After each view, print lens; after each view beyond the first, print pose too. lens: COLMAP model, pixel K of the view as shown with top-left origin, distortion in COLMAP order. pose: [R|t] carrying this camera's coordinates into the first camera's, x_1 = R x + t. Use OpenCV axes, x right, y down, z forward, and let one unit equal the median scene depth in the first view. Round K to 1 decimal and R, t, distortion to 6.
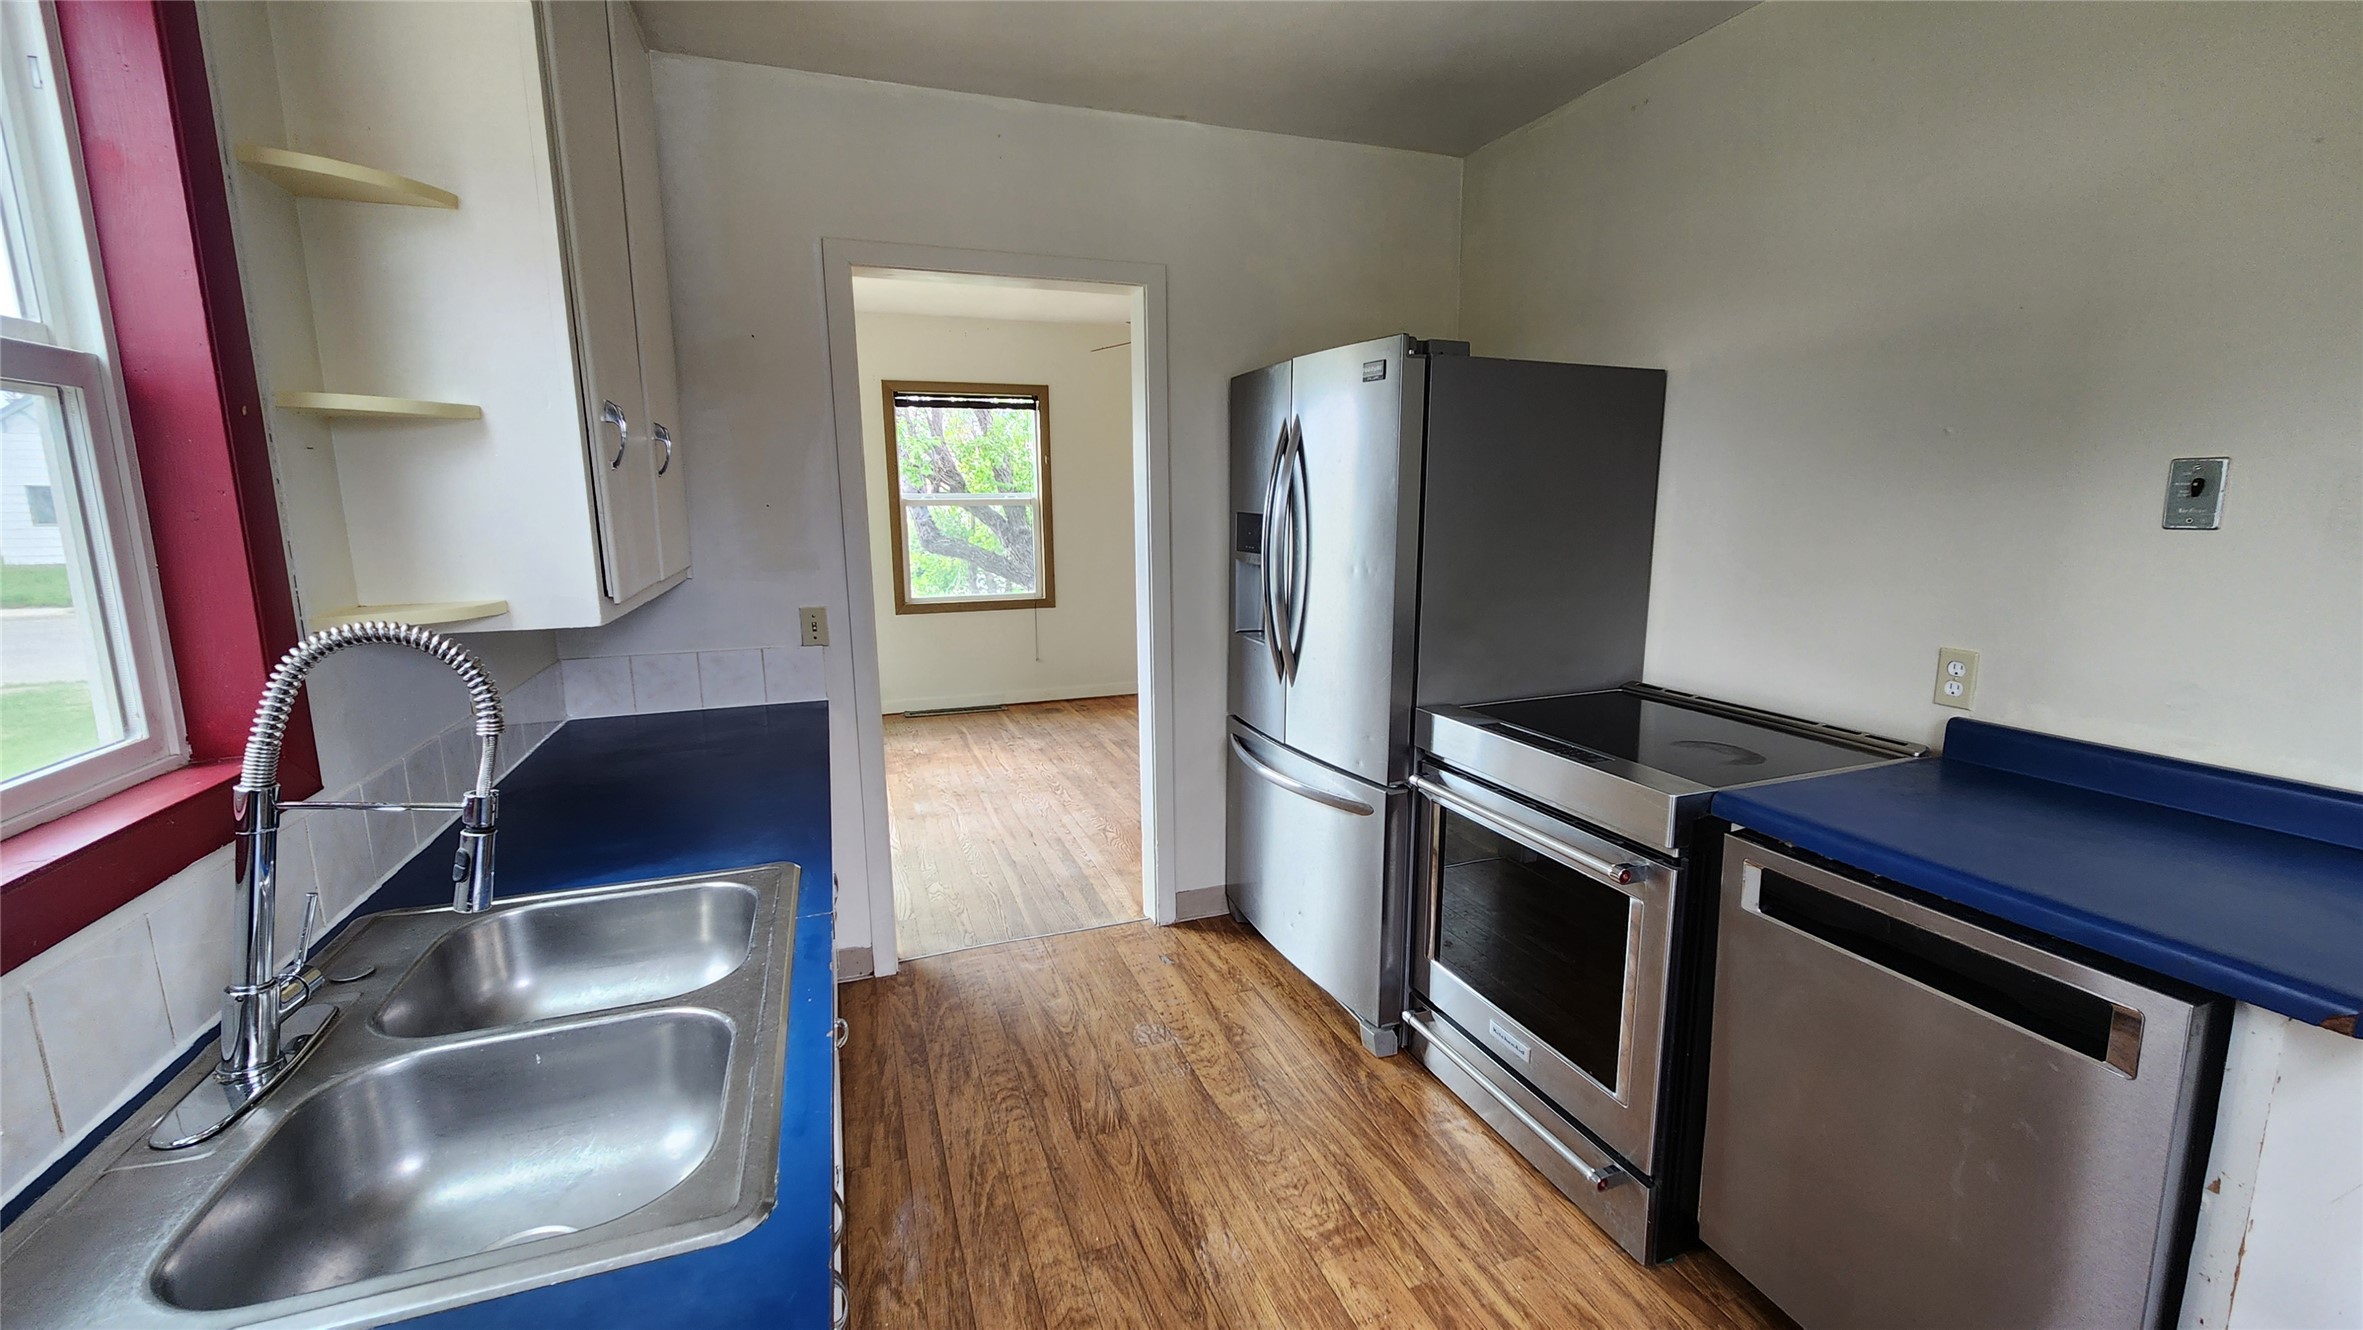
lens RADIAL K [[962.1, 0, 1201.3], [0, 962.1, 658.4], [0, 0, 1]] dist [0.001428, -0.000548]
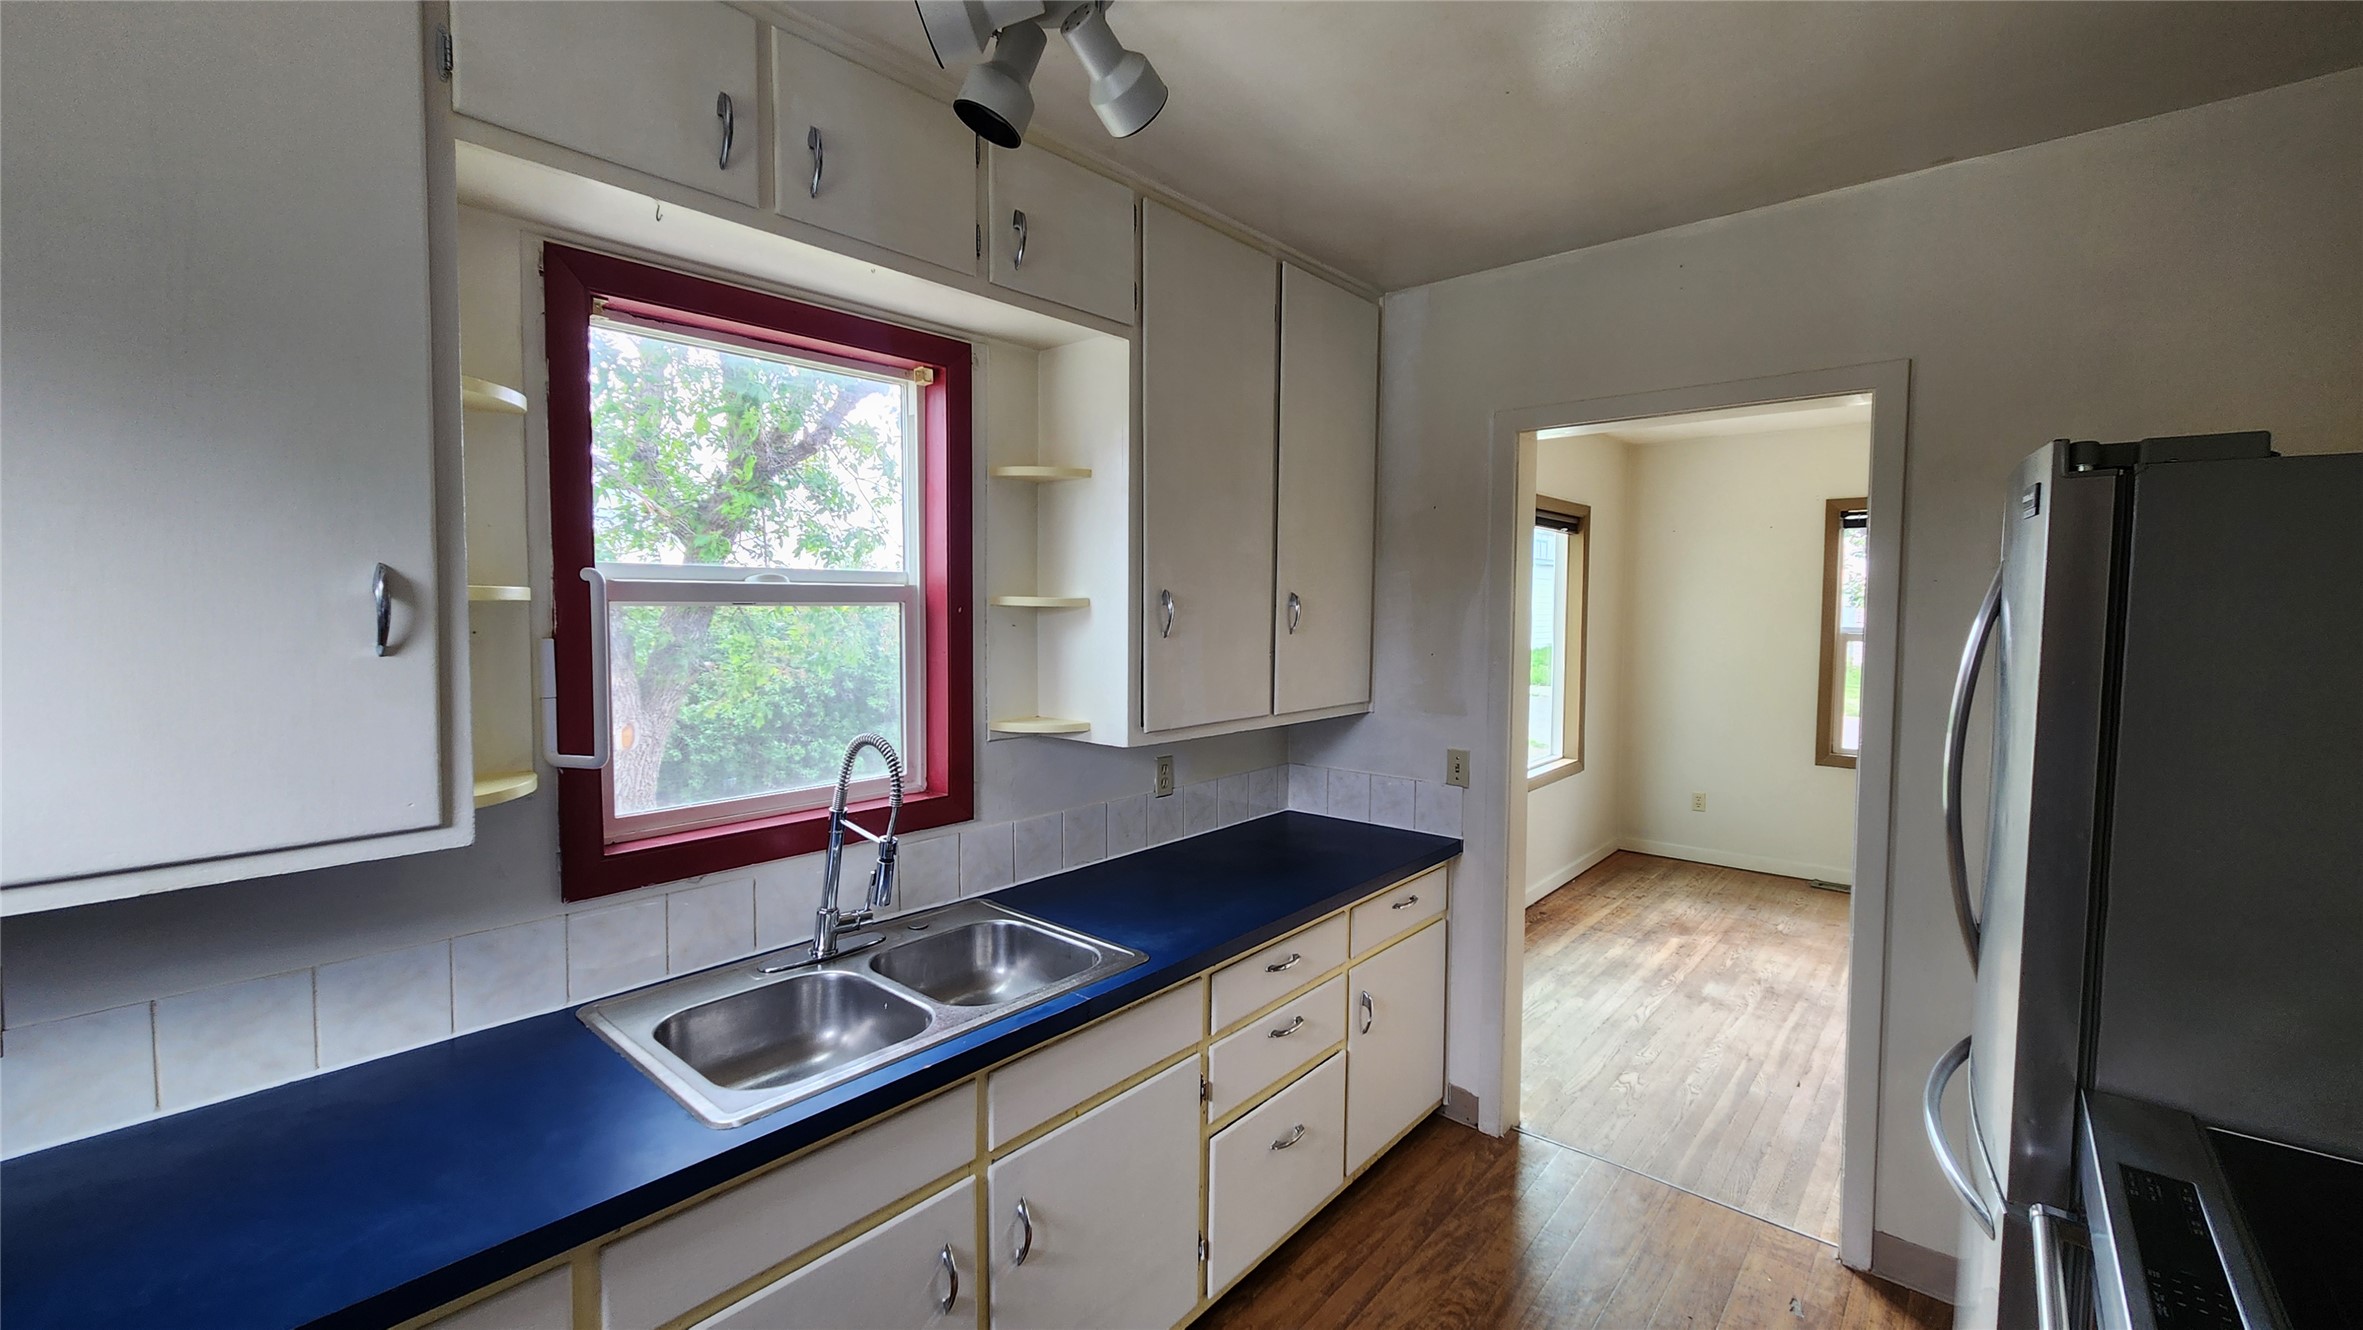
lens RADIAL K [[962.1, 0, 1210.6], [0, 962.1, 656.2], [0, 0, 1]] dist [0.001428, -0.000548]
pose [[0.485641, 0.058041, -0.872229, 0.350557], [-0.156214, 0.987494, -0.021266, -0.082006], [0.860087, 0.146582, 0.488634, 0.206490]]
